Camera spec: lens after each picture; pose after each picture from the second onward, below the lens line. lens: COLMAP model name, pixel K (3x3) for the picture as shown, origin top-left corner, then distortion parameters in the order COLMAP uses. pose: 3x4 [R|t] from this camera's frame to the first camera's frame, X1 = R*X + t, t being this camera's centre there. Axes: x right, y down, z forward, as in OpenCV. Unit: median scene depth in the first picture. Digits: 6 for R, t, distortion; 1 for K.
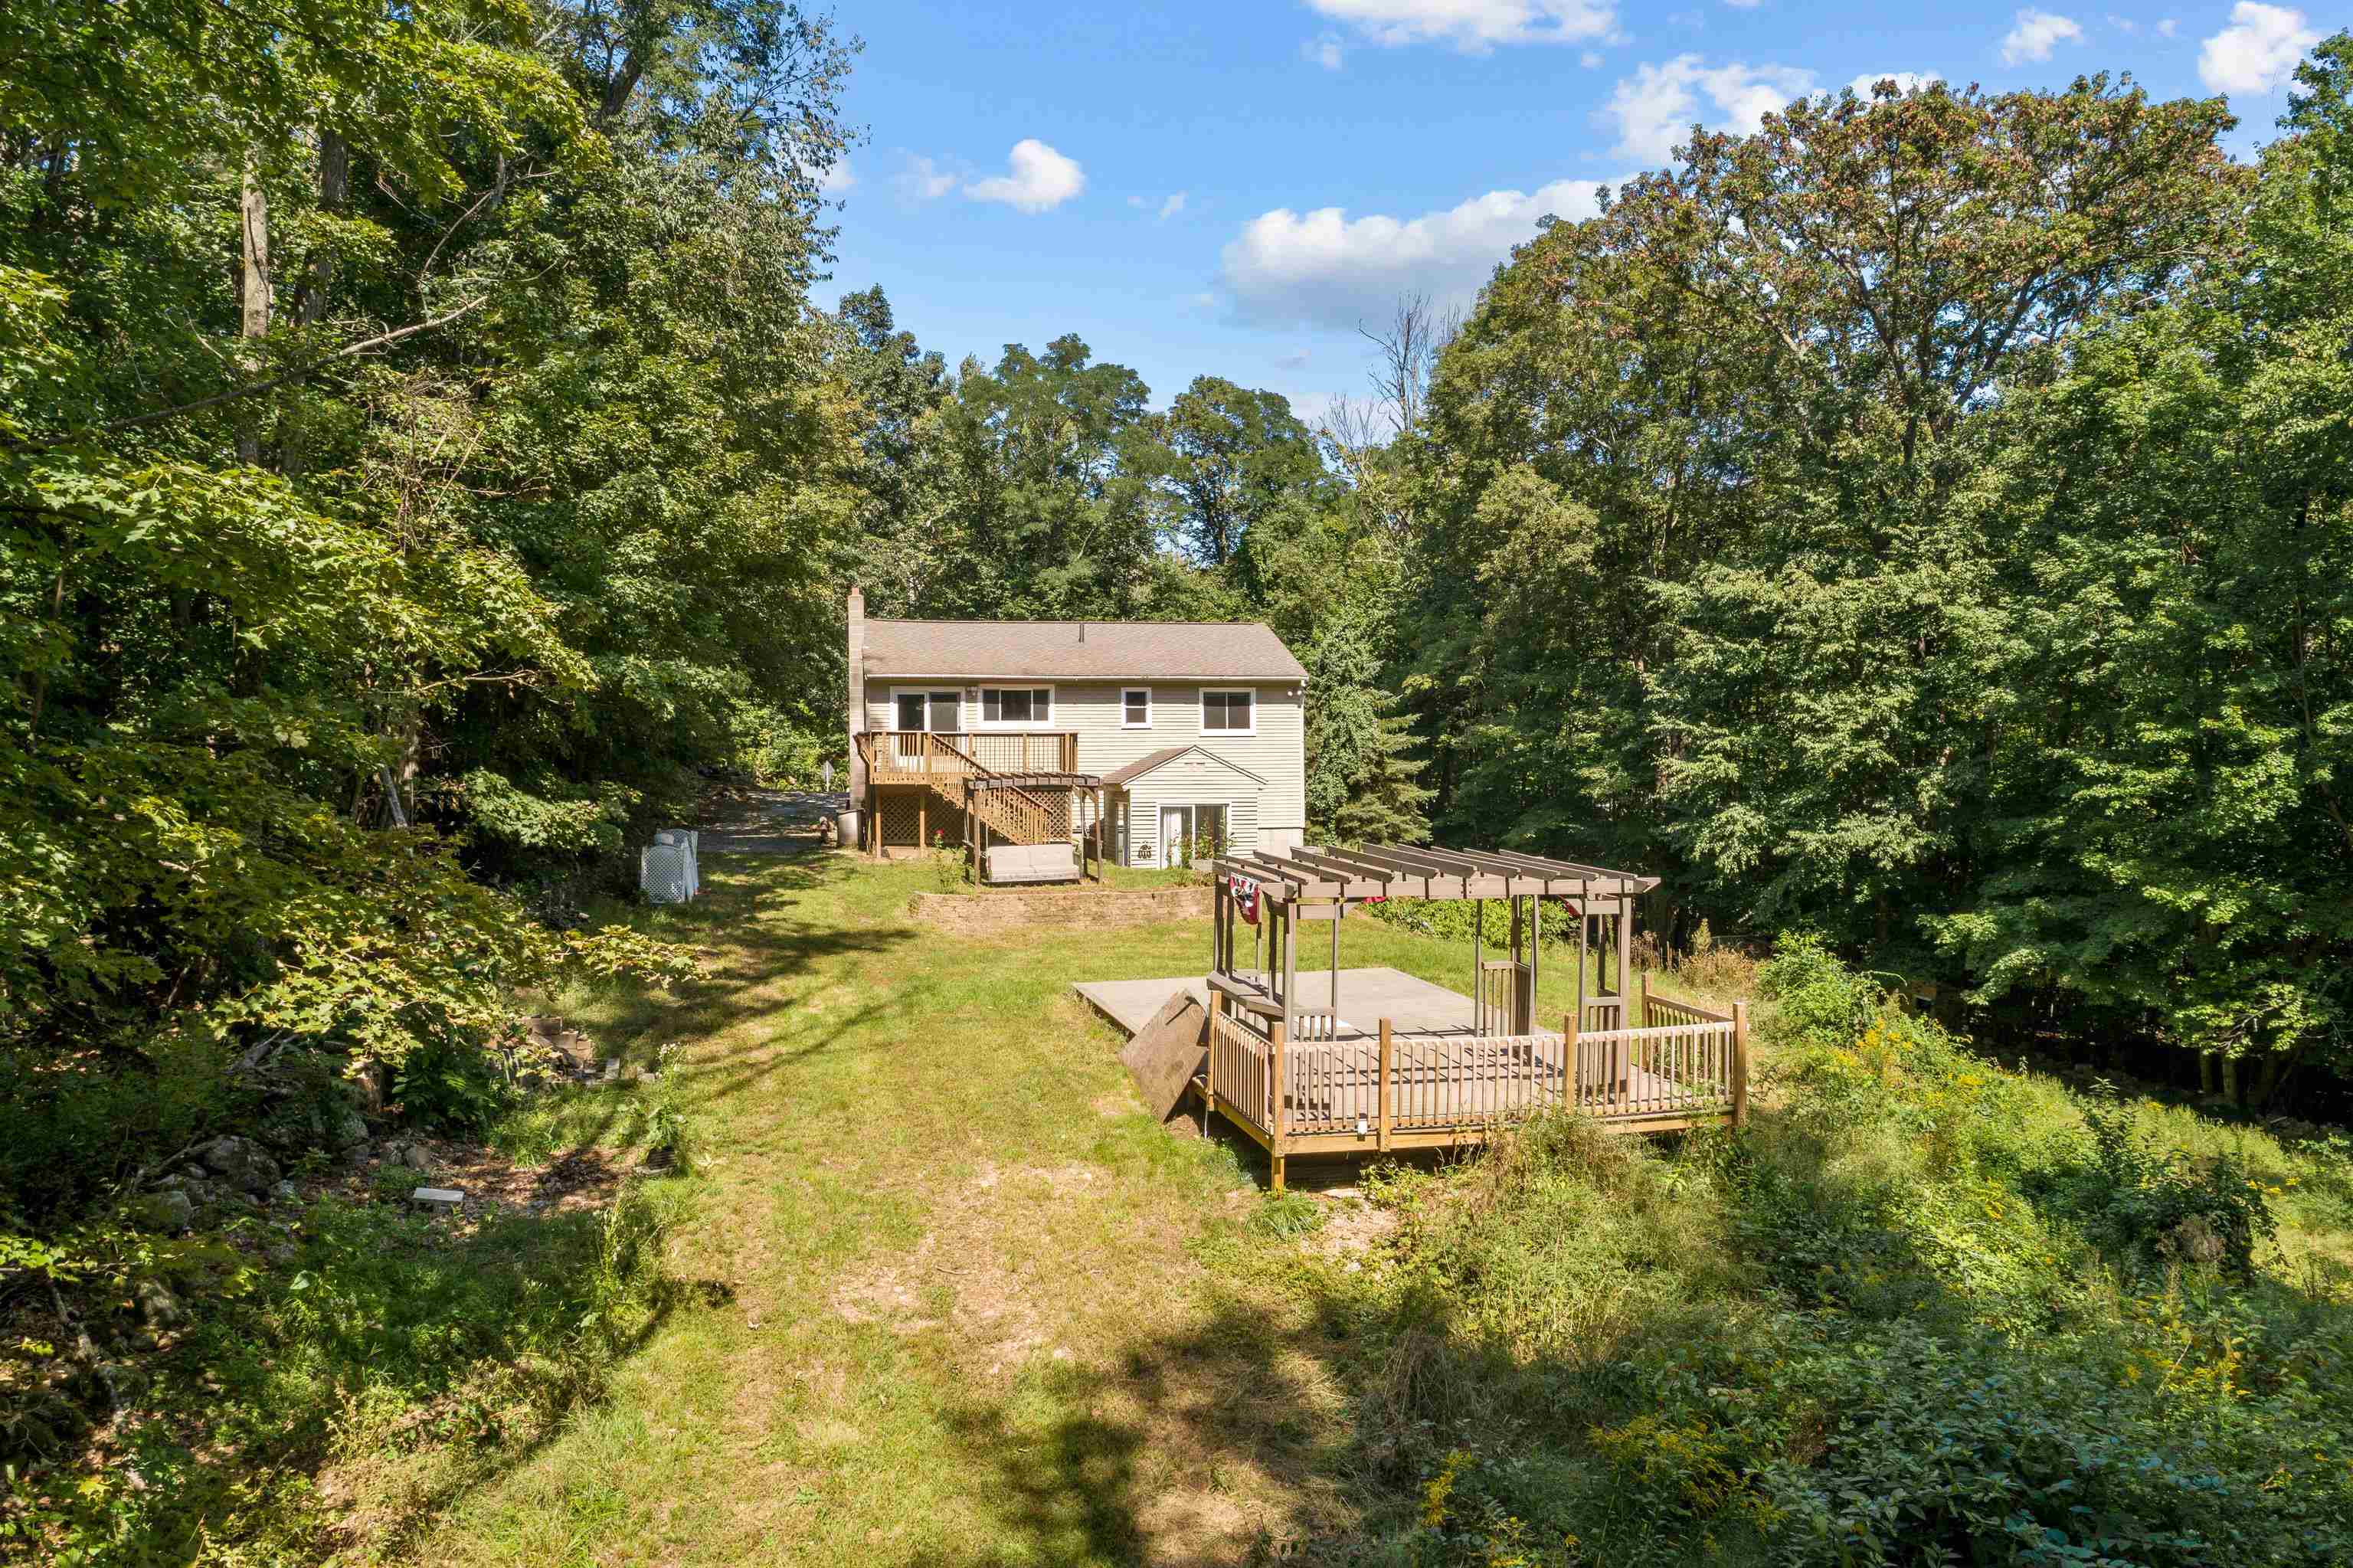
lens RADIAL K [[1664.2, 0, 1161.3], [0, 1664.2, 796.1], [0, 0, 1]] dist [-0.035082, 0.069096]
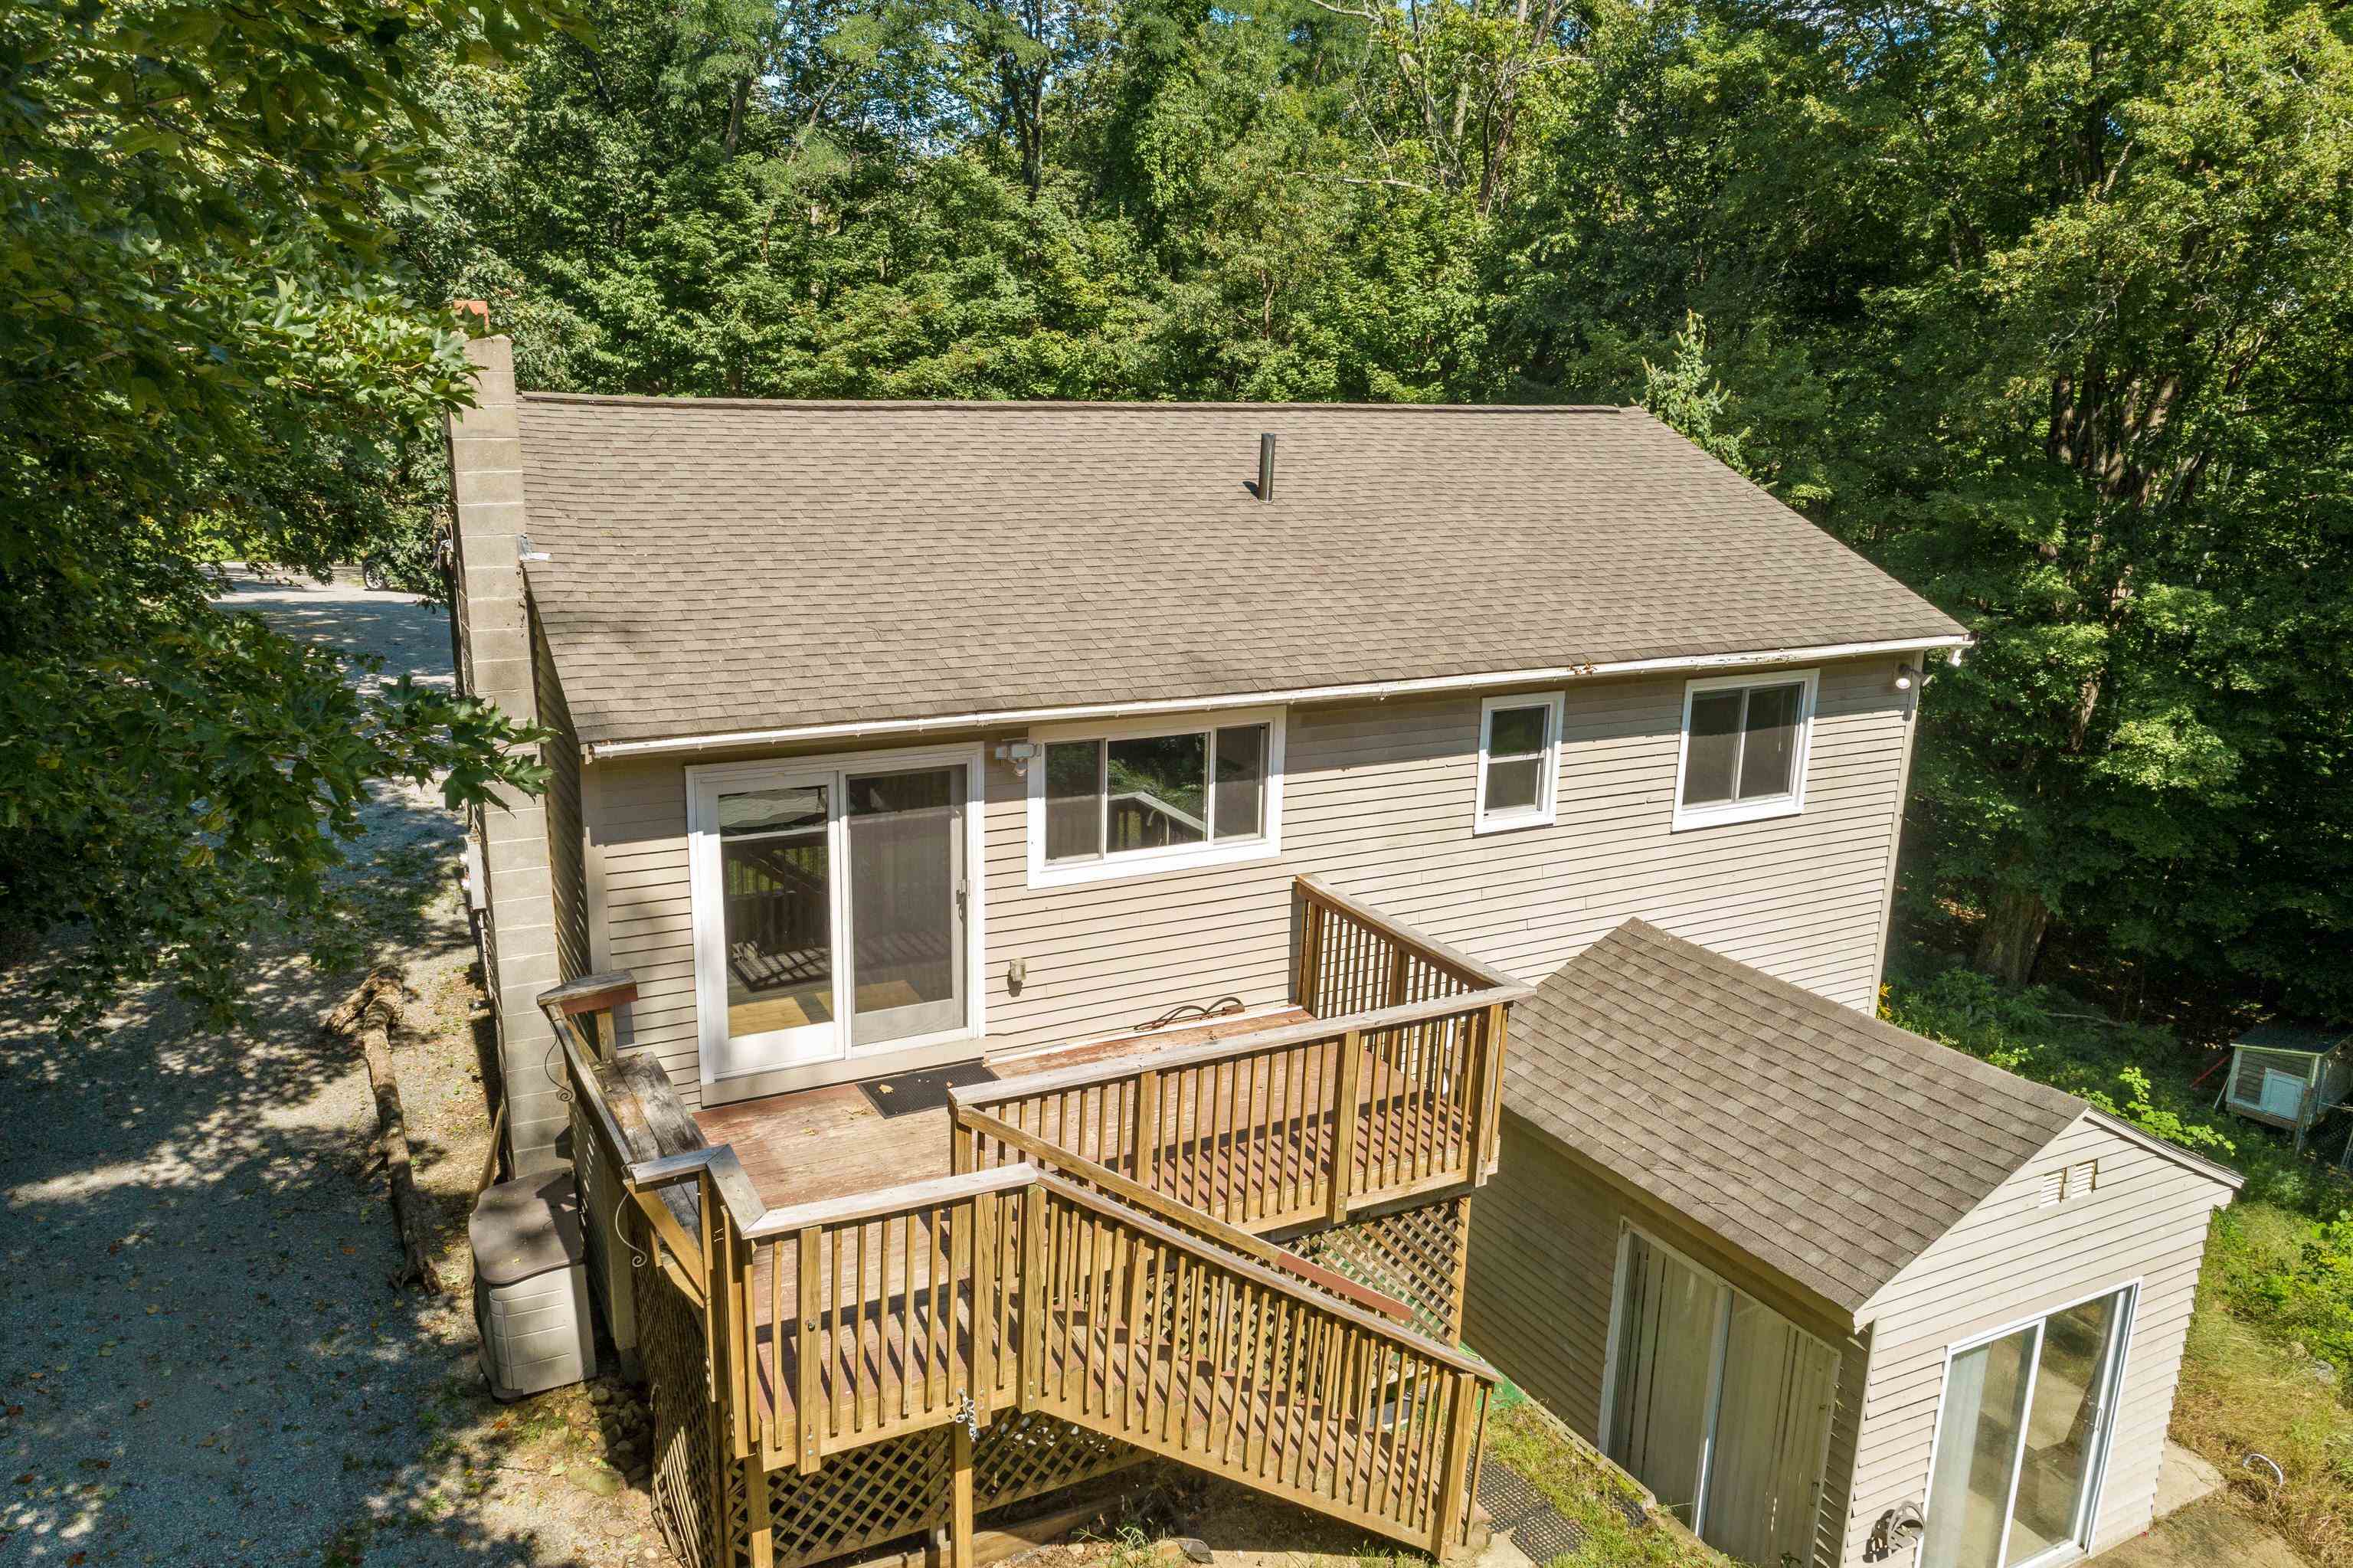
lens RADIAL K [[1664.2, 0, 1161.3], [0, 1664.2, 796.1], [0, 0, 1]] dist [-0.035082, 0.069096]
pose [[0.959179, -0.041801, 0.279692, -0.139750], [-0.026956, 0.970999, 0.237561, -0.101607], [-0.281511, -0.235403, 0.930235, 0.645817]]
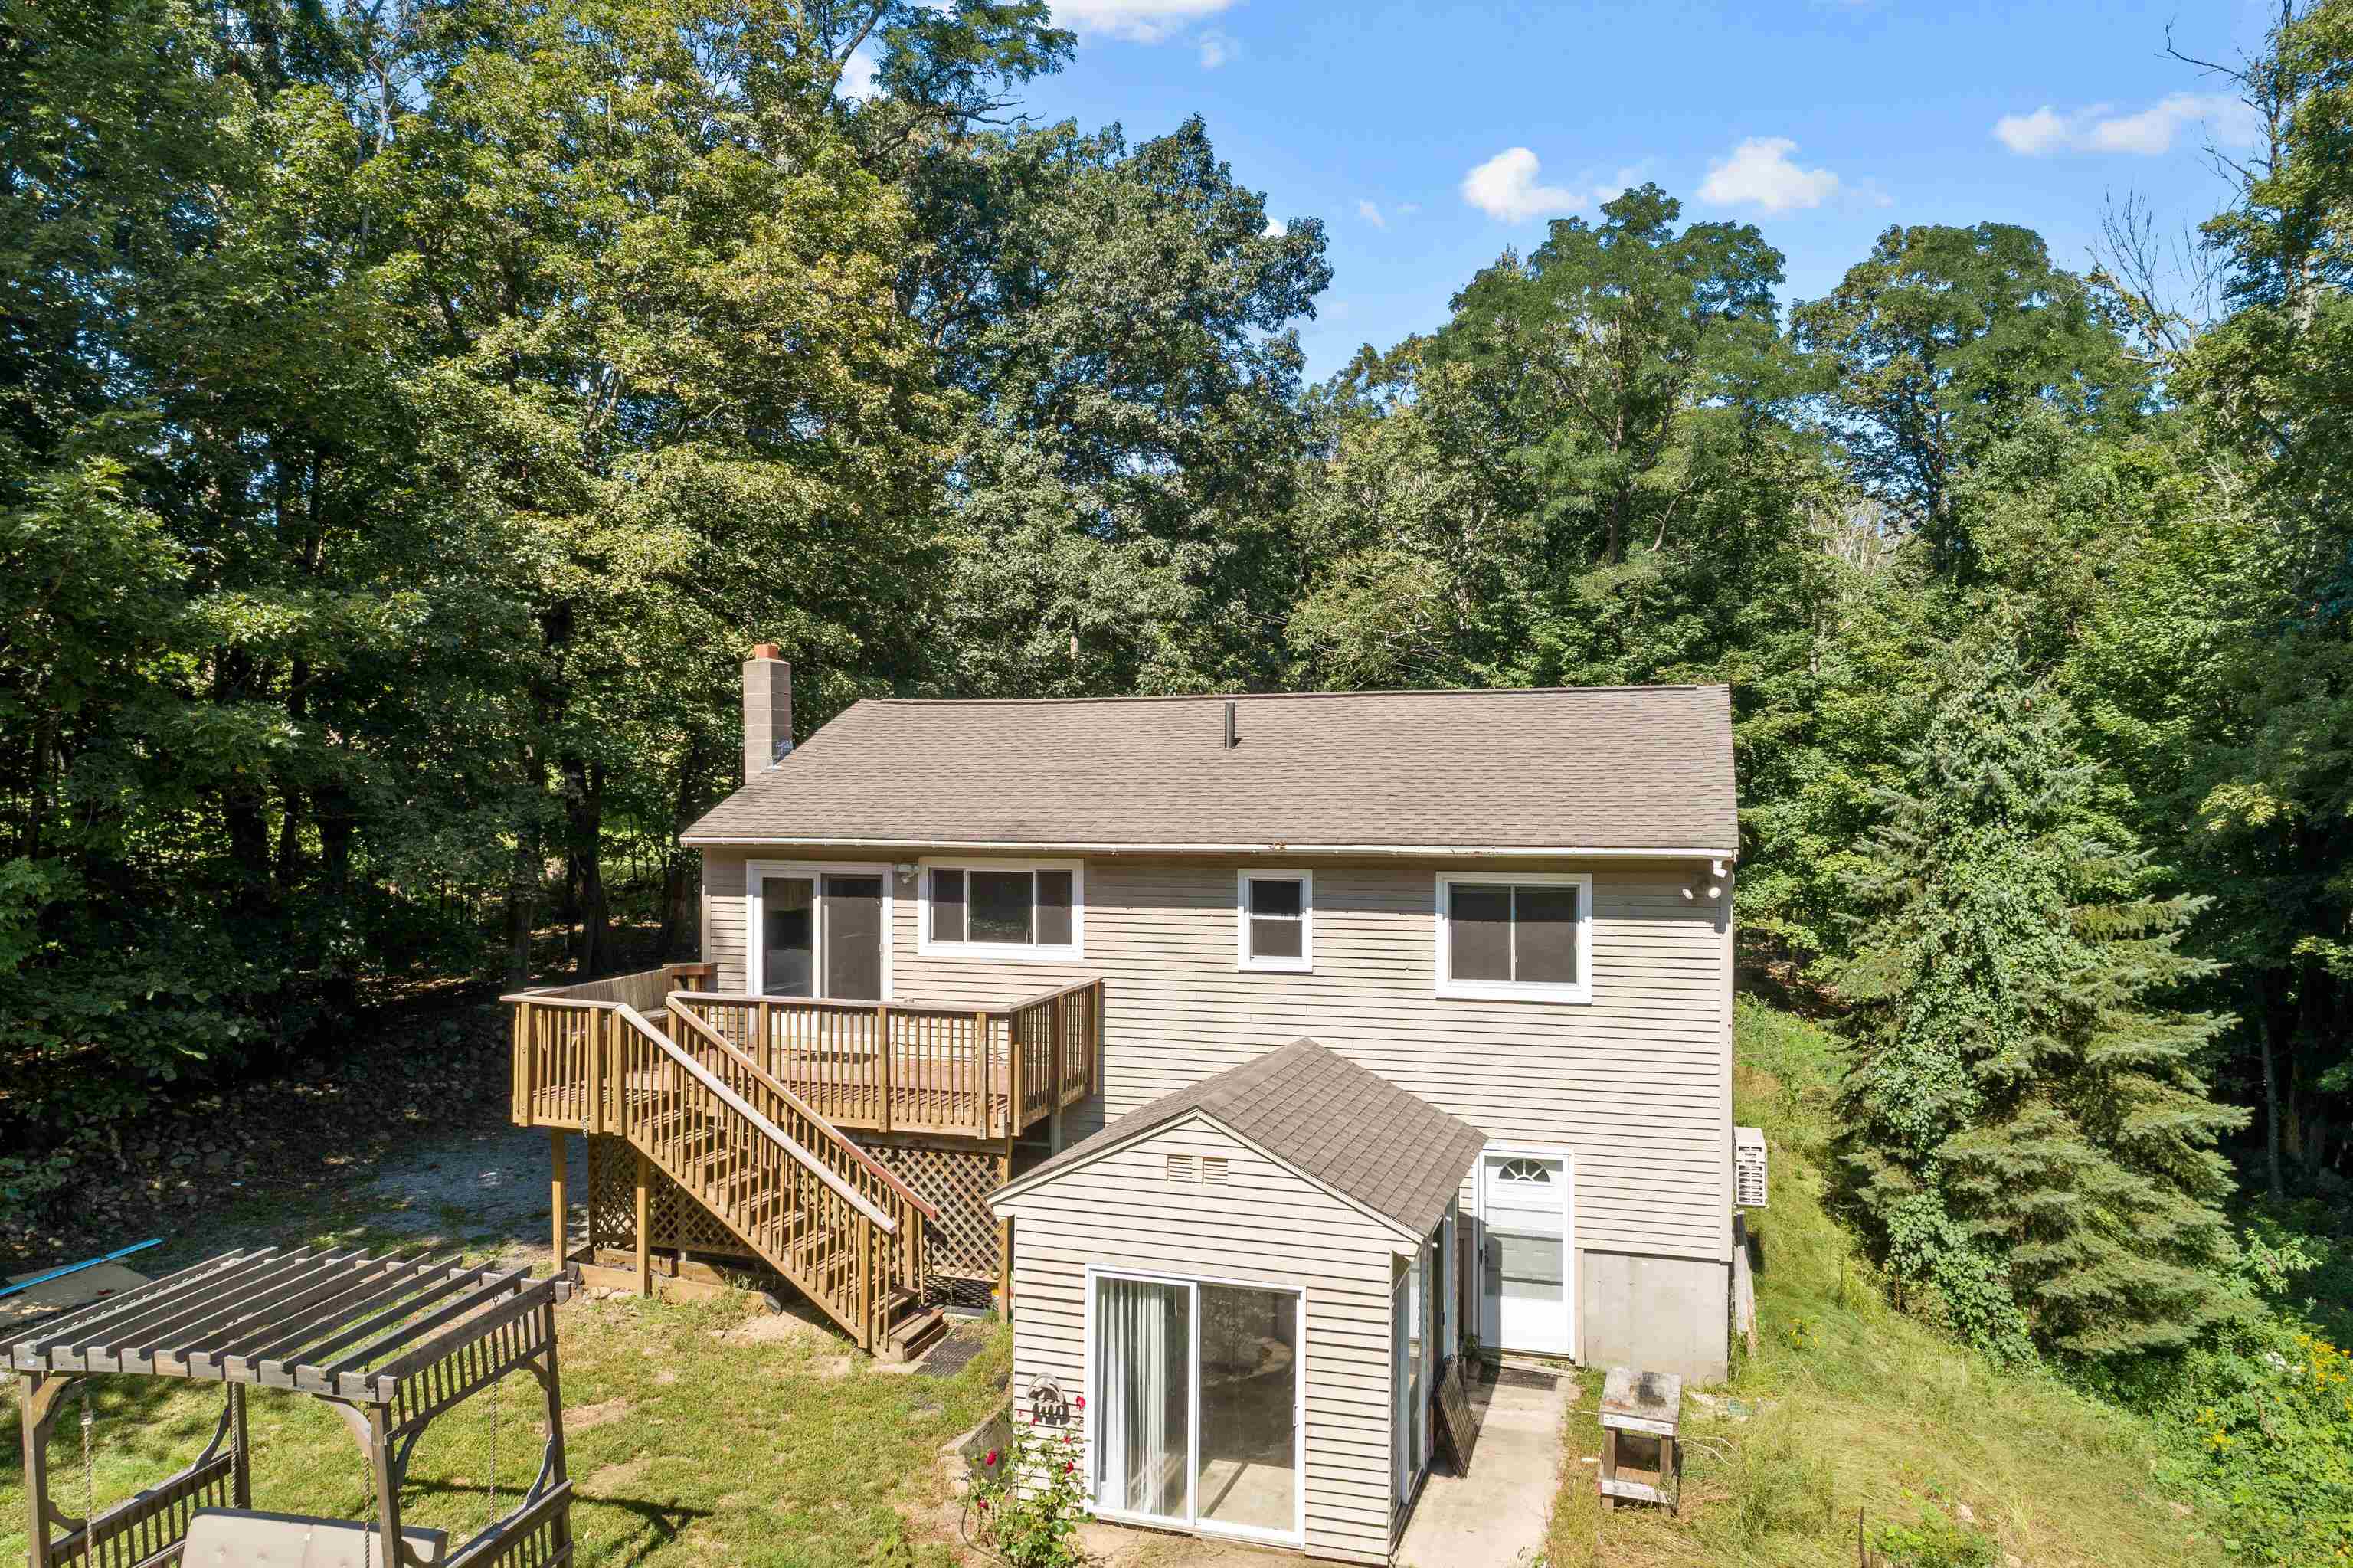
lens RADIAL K [[1664.2, 0, 1161.3], [0, 1664.2, 796.1], [0, 0, 1]] dist [-0.035082, 0.069096]
pose [[0.868771, 0.010893, -0.495094, 0.139077], [-0.013729, 0.999904, -0.002090, -0.071558], [0.495023, 0.008613, 0.868837, 0.557304]]
